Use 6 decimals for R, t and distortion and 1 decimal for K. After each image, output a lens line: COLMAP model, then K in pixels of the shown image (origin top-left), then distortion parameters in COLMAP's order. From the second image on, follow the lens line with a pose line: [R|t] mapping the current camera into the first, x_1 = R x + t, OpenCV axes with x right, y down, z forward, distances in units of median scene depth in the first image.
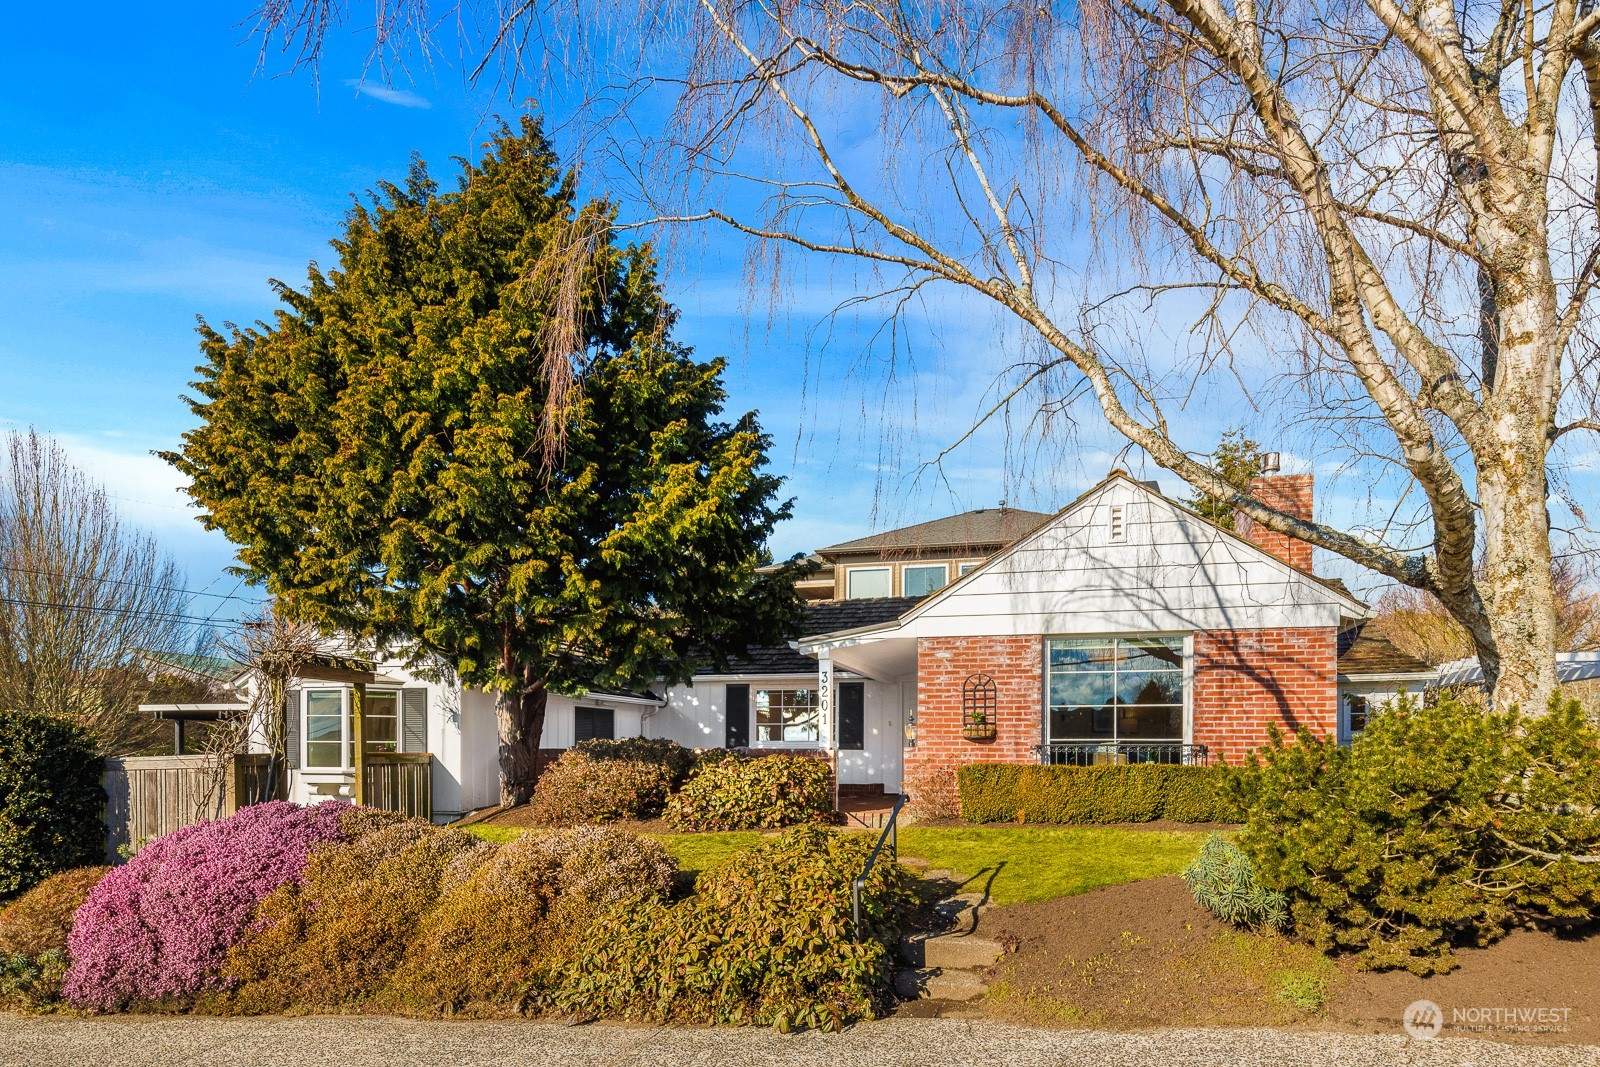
lens RADIAL K [[1574.9, 0, 800.0], [0, 1574.9, 533.5], [0, 0, 1]] dist [-0.004356, -0.001192]
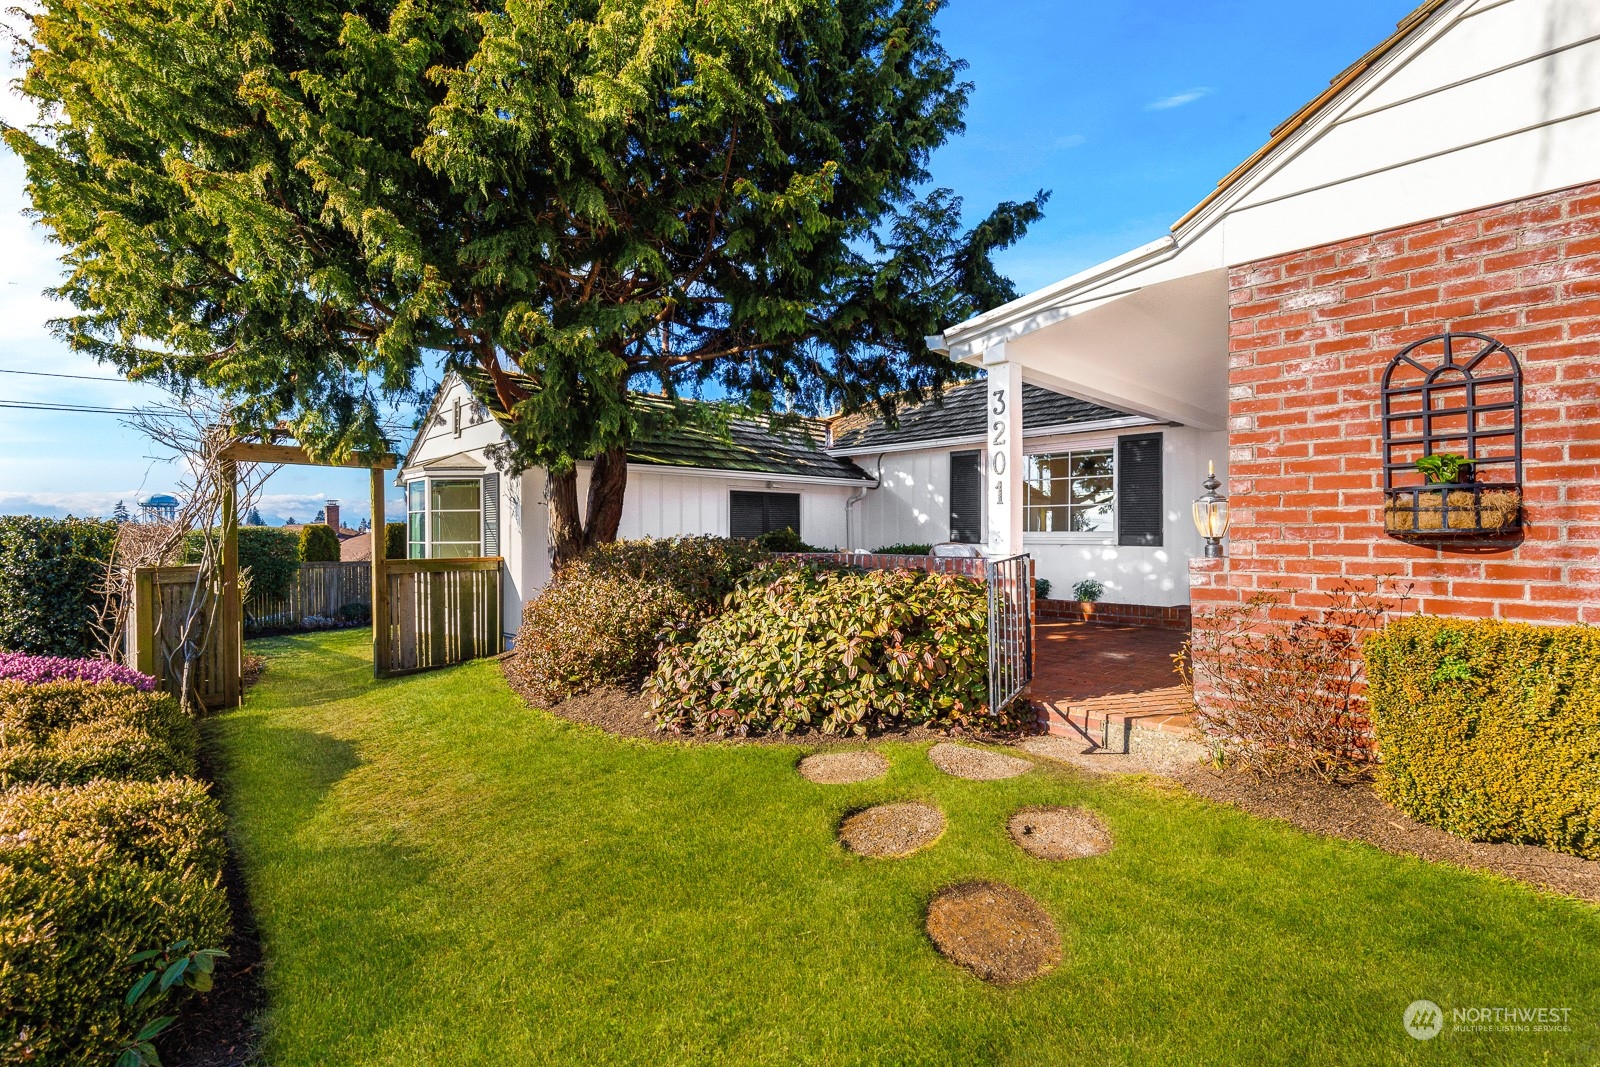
lens RADIAL K [[726.3, 0, 798.3], [0, 726.3, 516.6], [0, 0, 1]] dist [-0.000392, -0.000338]
pose [[0.854727, -0.019313, -0.518718, 0.077117], [0.084559, 0.991139, 0.102432, 0.099694], [0.512143, -0.131414, 0.848787, 0.803970]]
